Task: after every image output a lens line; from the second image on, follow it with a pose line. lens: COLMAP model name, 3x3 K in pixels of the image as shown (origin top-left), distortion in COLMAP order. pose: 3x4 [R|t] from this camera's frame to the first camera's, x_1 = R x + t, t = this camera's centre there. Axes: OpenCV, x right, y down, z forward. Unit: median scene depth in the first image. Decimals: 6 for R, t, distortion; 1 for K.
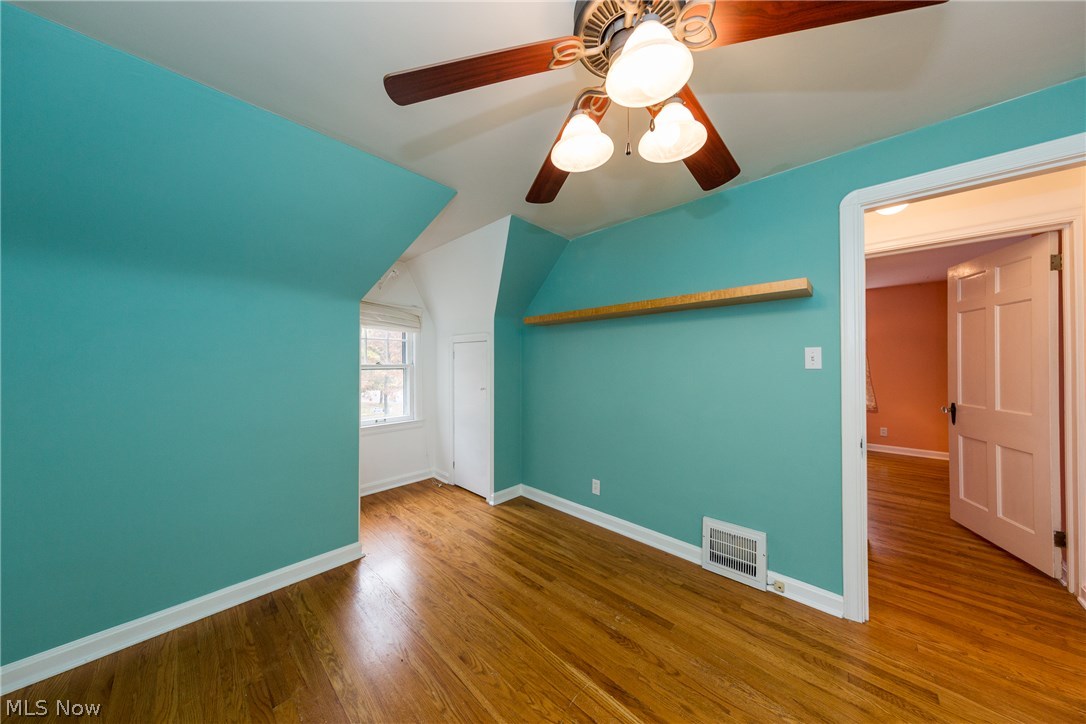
lens RADIAL K [[341.5, 0, 543.5], [0, 341.5, 361.2], [0, 0, 1]] dist [0.004199, -0.000031]
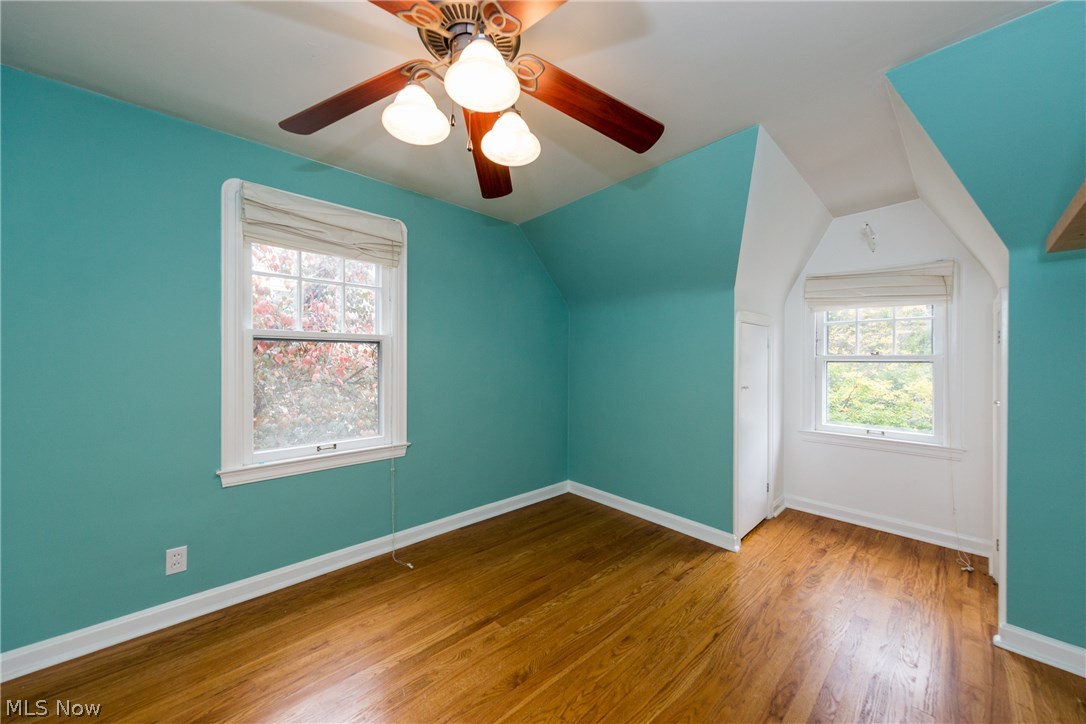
lens RADIAL K [[386.1, 0, 543.8], [0, 386.1, 360.2], [0, 0, 1]] dist [0.001004, 0.000124]
pose [[-0.077194, 0.006334, -0.996996, 0.747714], [0.001943, 0.999979, 0.006202, 0.027086], [0.997014, -0.001458, -0.077205, 0.684160]]
